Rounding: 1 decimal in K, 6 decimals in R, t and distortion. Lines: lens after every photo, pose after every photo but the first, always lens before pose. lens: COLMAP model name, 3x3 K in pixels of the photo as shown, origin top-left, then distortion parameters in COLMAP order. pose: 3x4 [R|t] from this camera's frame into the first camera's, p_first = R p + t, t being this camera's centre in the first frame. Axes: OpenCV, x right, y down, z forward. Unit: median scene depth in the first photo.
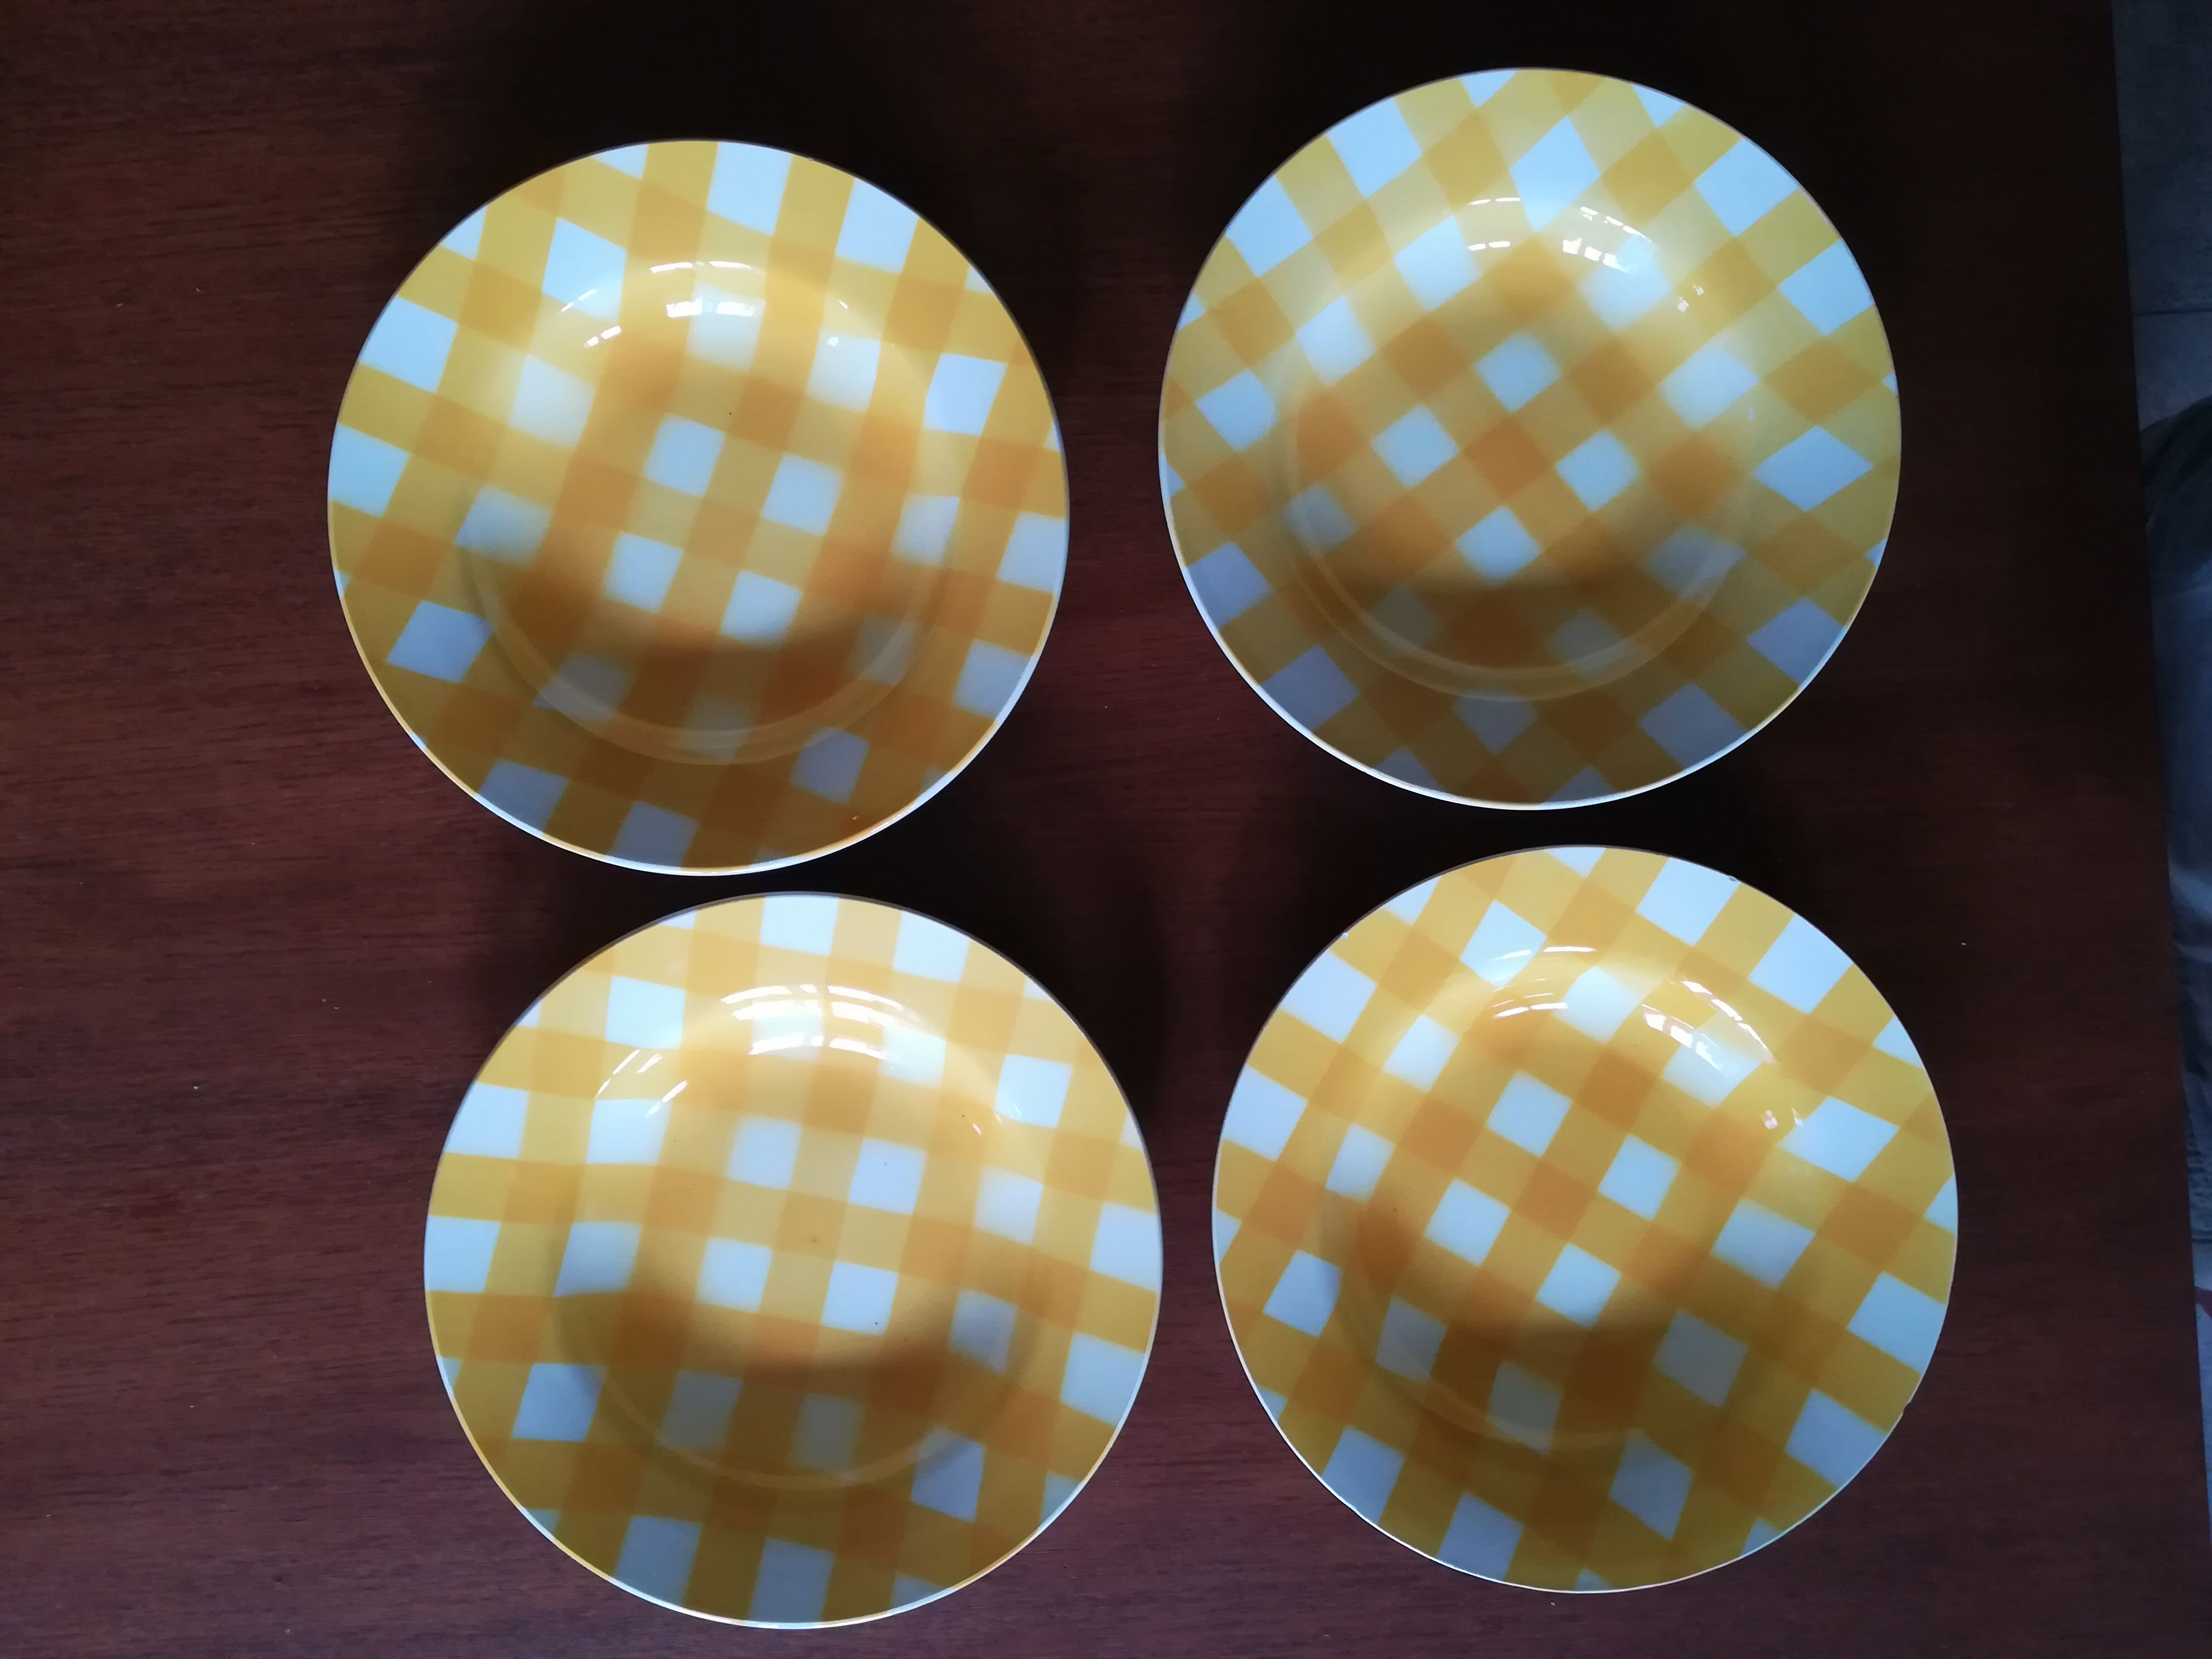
lens RADIAL K [[1678.1, 0, 1106.0], [0, 1678.1, 829.5], [0, 0, 1]] dist [0.002709, -0.091674]
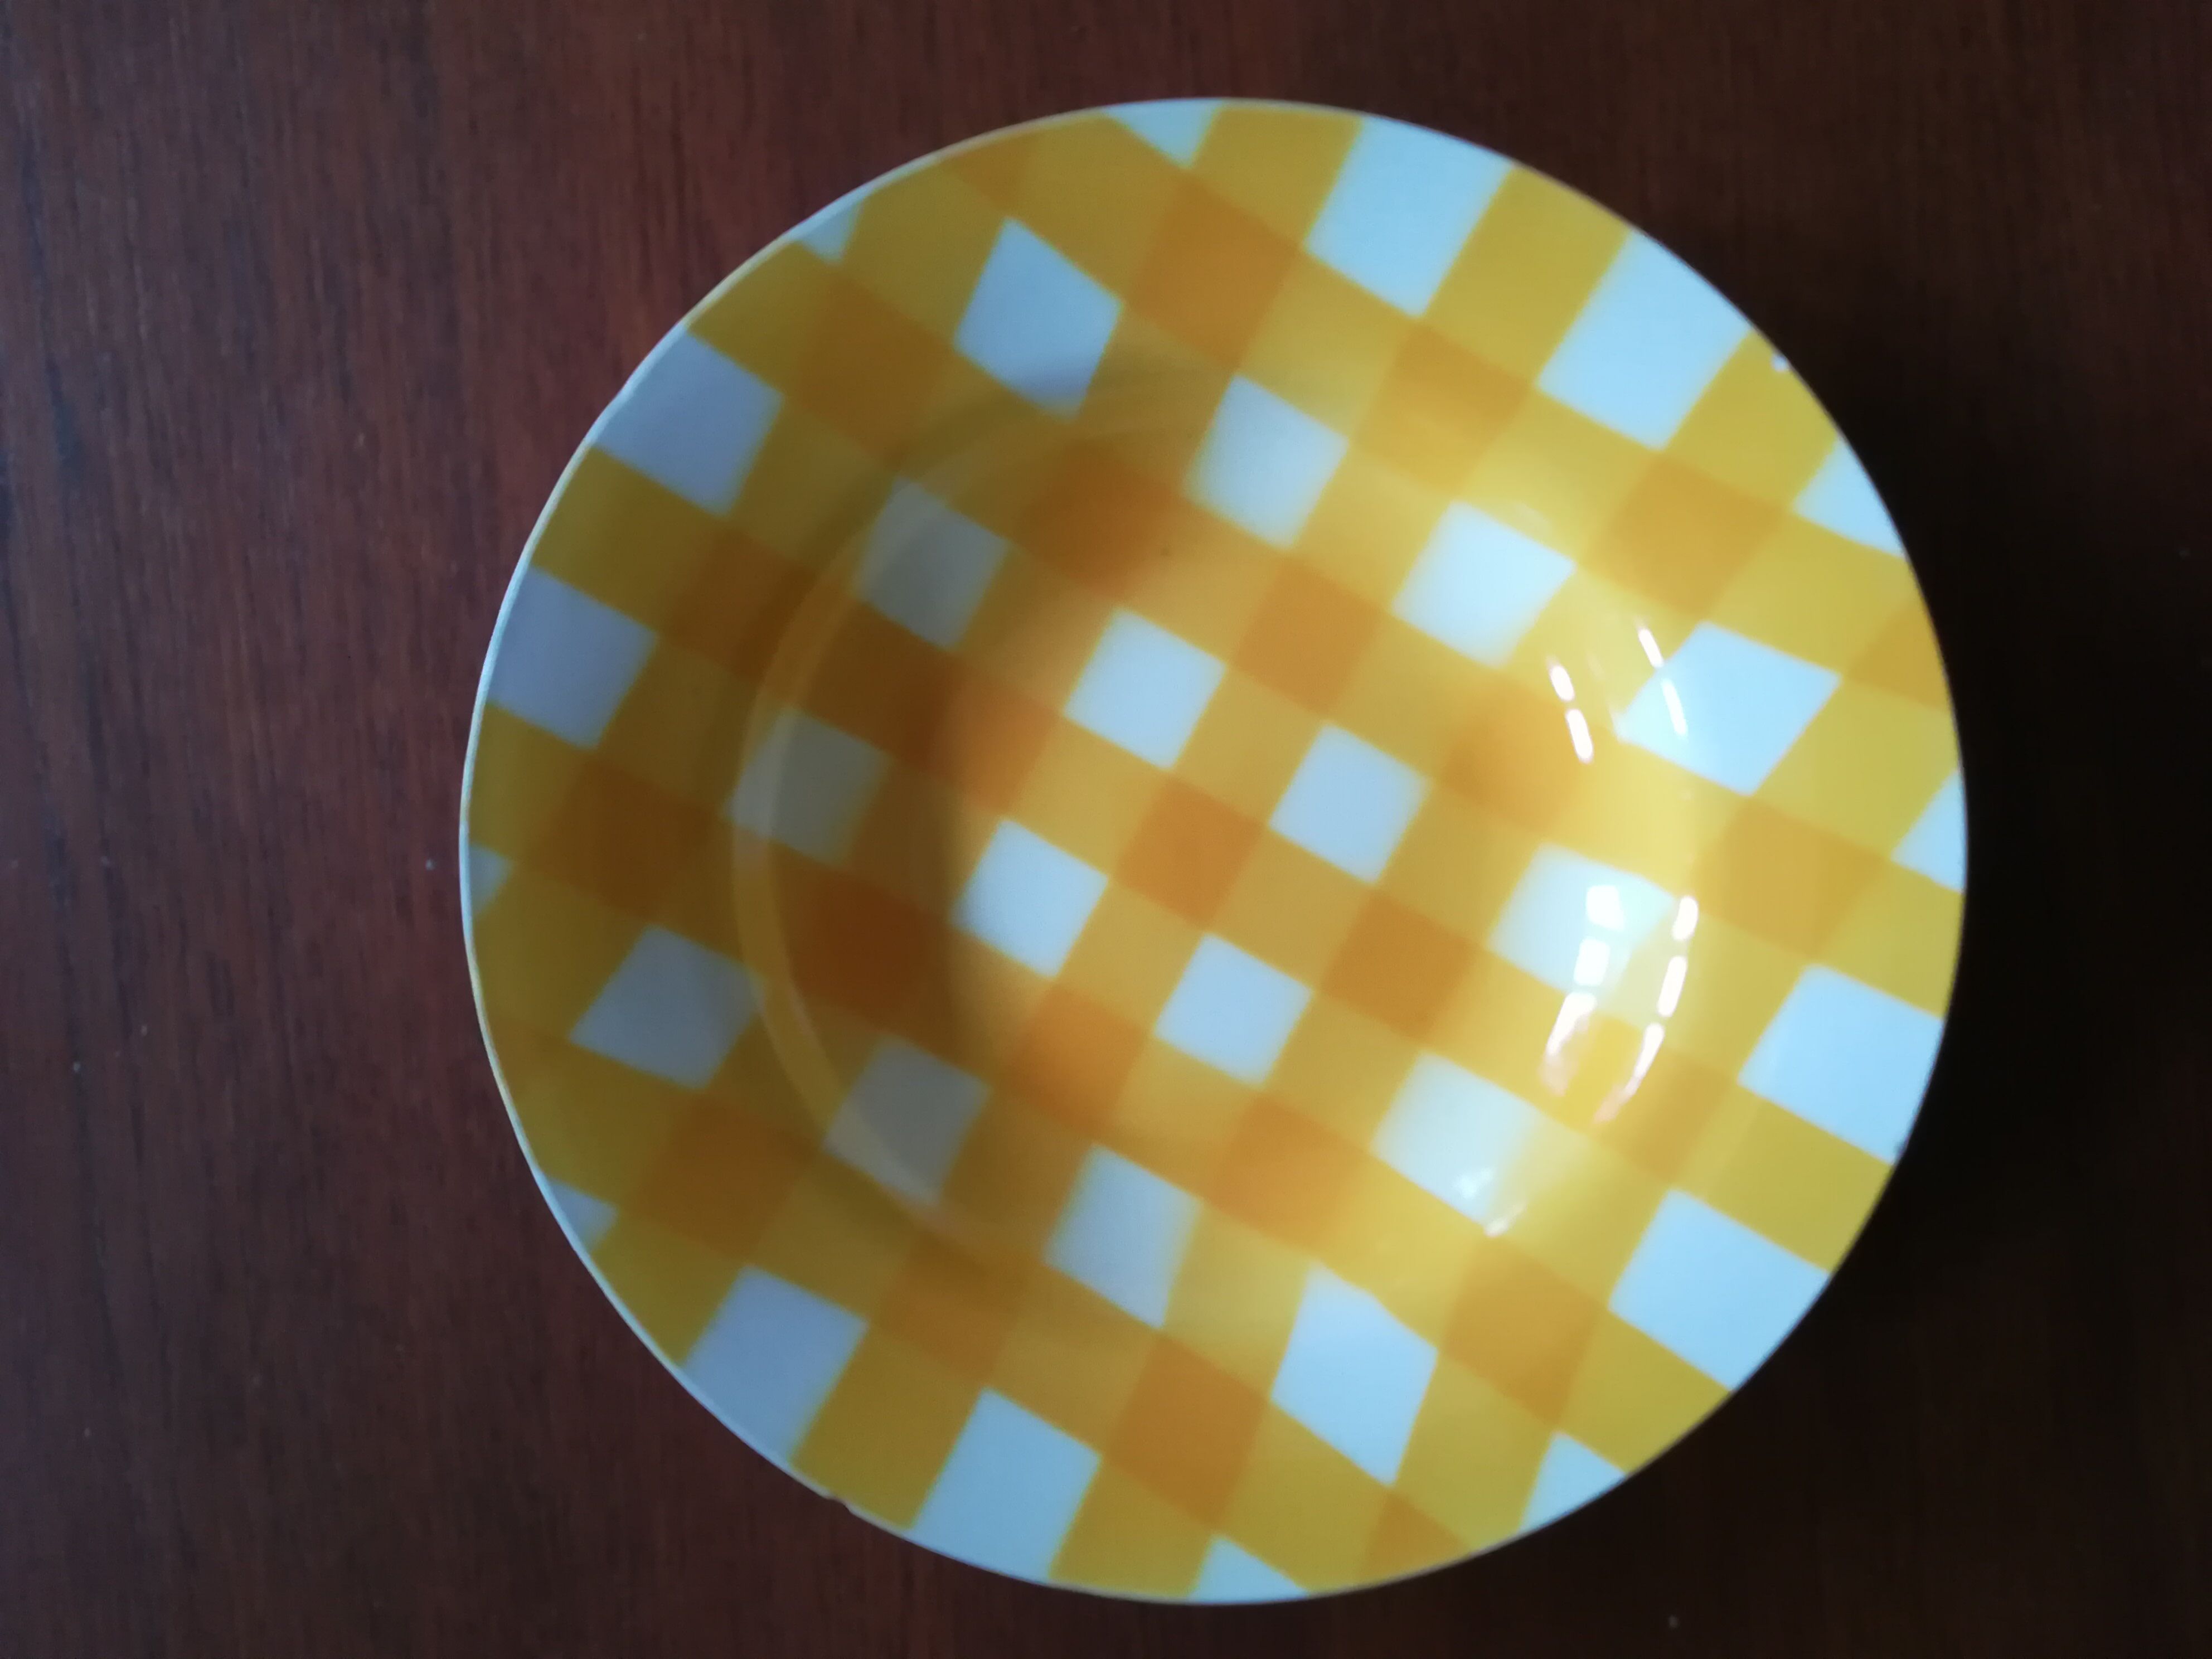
lens RADIAL K [[1829.6, 0, 1106.0], [0, 1829.6, 829.5], [0, 0, 1]] dist [0.008092, 0.001133]
pose [[0.015953, 0.999578, 0.024269, 0.254837], [-0.998919, 0.014873, 0.044049, 0.229624], [0.043670, -0.024945, 0.998735, 0.437840]]
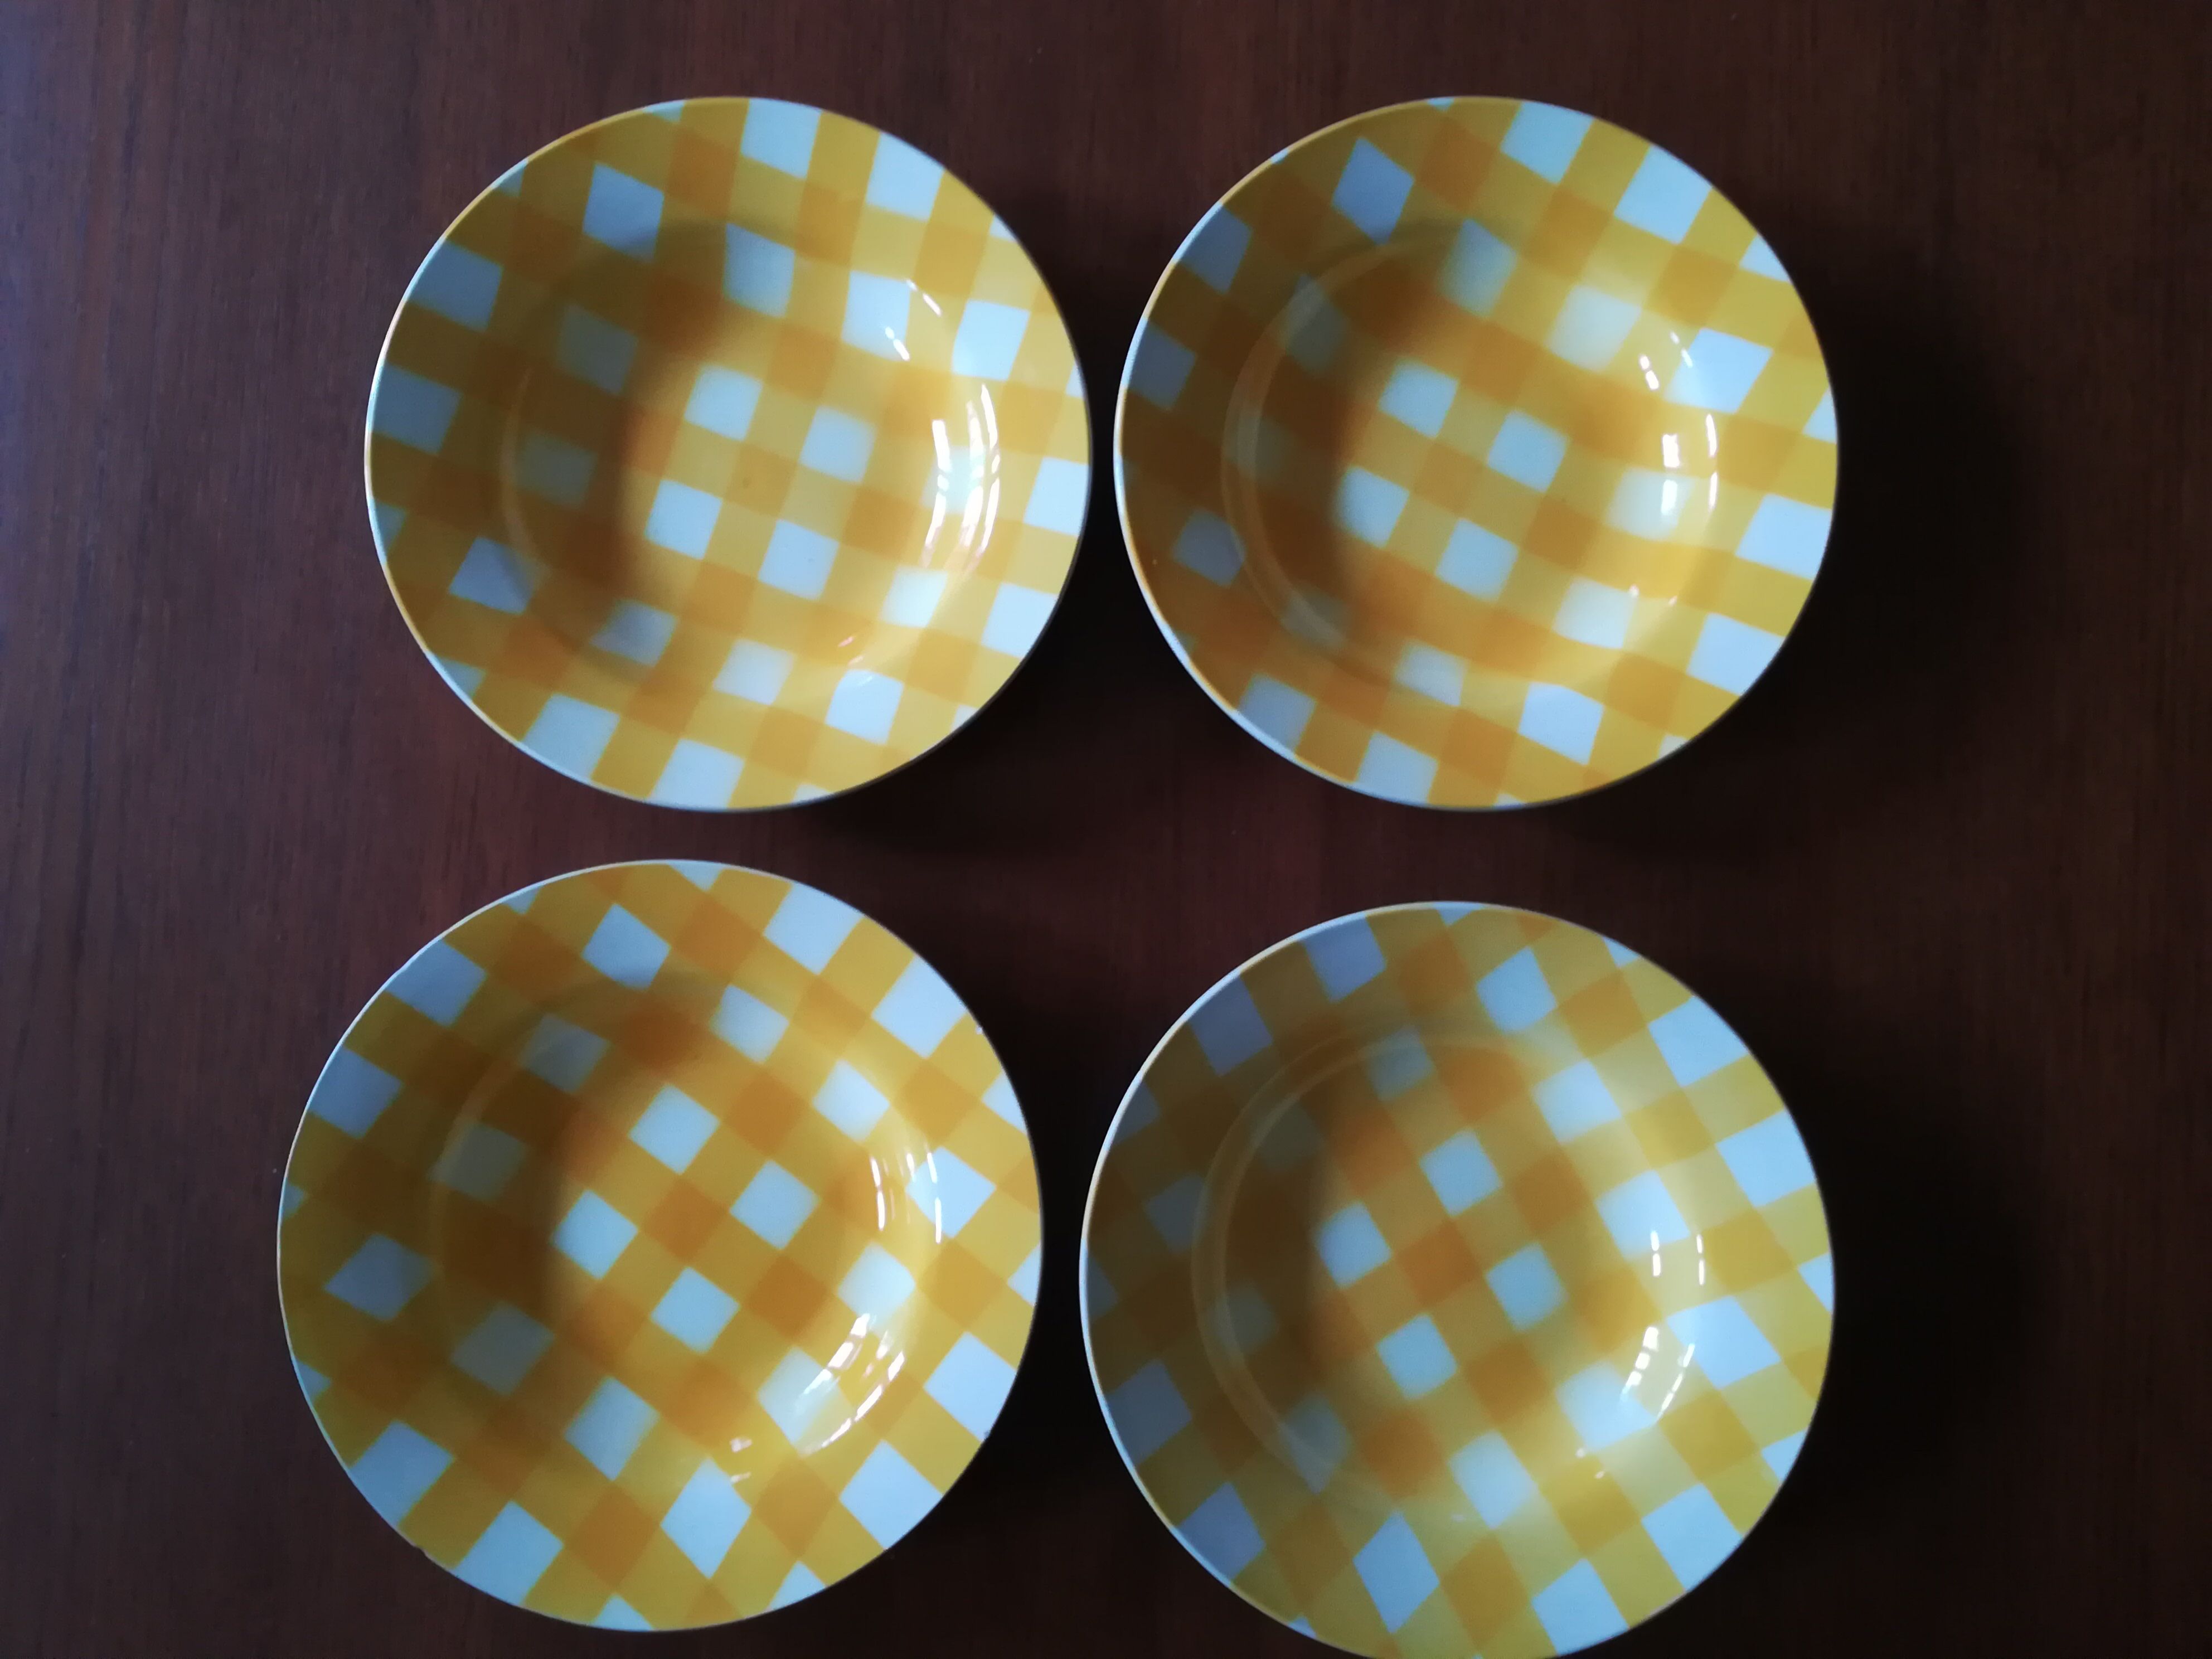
lens RADIAL K [[1681.9, 0, 1106.0], [0, 1681.9, 829.5], [0, 0, 1]] dist [-0.013060, -0.012758]
pose [[-0.120650, 0.990179, -0.070631, 0.083297], [-0.992684, -0.120678, 0.003891, -0.000706], [-0.004671, 0.070583, 0.997495, 0.000851]]
